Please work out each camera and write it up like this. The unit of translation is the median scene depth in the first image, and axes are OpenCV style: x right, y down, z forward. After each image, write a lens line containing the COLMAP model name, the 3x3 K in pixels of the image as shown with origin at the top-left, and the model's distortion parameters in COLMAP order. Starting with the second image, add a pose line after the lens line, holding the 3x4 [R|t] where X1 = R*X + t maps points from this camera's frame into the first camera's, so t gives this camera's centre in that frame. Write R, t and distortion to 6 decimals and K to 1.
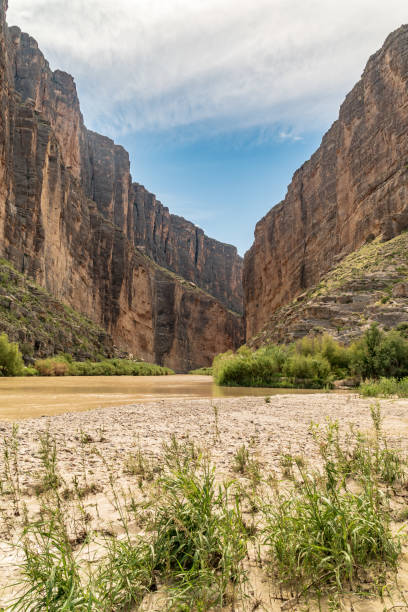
lens RADIAL K [[516.1, 0, 120.2], [0, 516.1, 325.3], [0, 0, 1]] dist [-0.012126, 0.002267]
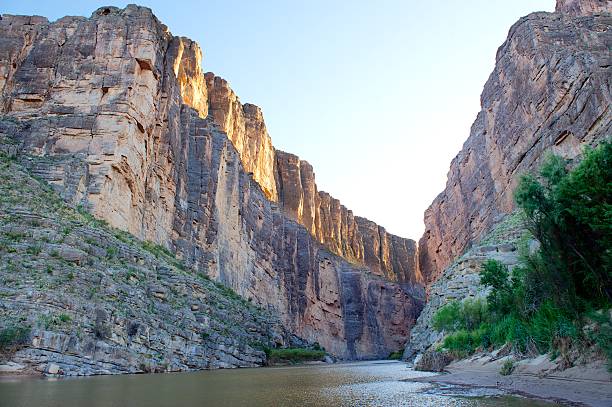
lens RADIAL K [[435.8, 0, 310.3], [0, 435.8, 203.5], [0, 0, 1]] dist [-0.040239, -0.005116]
pose [[0.997408, -0.069317, -0.019312, 0.035631], [0.062014, 0.964178, -0.257905, 0.009338], [0.036497, 0.256039, 0.965977, 0.079767]]
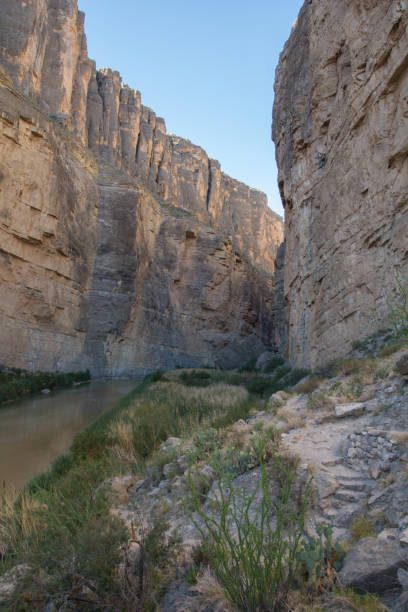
lens RADIAL K [[496.1, 0, 194.2], [0, 496.1, 284.4], [0, 0, 1]] dist [-0.006977, 0.001073]
pose [[0.997550, -0.001279, 0.069943, 0.160678], [0.004939, 0.998626, -0.052173, 0.039485], [-0.069780, 0.052390, 0.996186, 0.674106]]
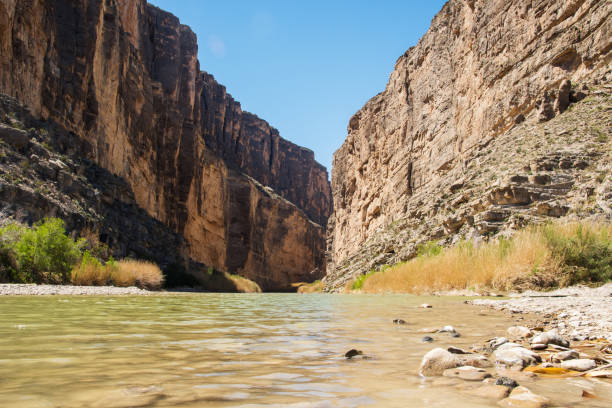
lens RADIAL K [[572.2, 0, 308.2], [0, 572.2, 217.9], [0, 0, 1]] dist [-0.084404, 0.150065]
pose [[0.974097, 0.011778, 0.225822, -0.018322], [-0.003224, 0.999265, -0.038207, 0.008346], [-0.226105, 0.036489, 0.973419, 0.072898]]
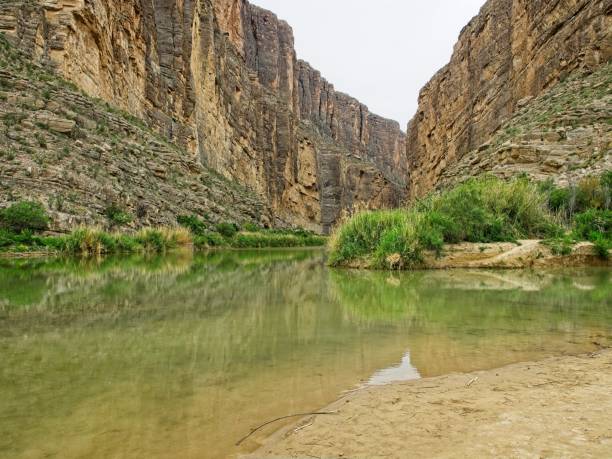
lens RADIAL K [[462.7, 0, 301.8], [0, 462.7, 229.8], [0, 0, 1]] dist [0.063054, -0.056398]
pose [[0.999433, -0.030347, 0.014569, 0.014762], [0.029375, 0.997593, 0.062808, 0.006967], [-0.016440, -0.062345, 0.997919, 0.083208]]
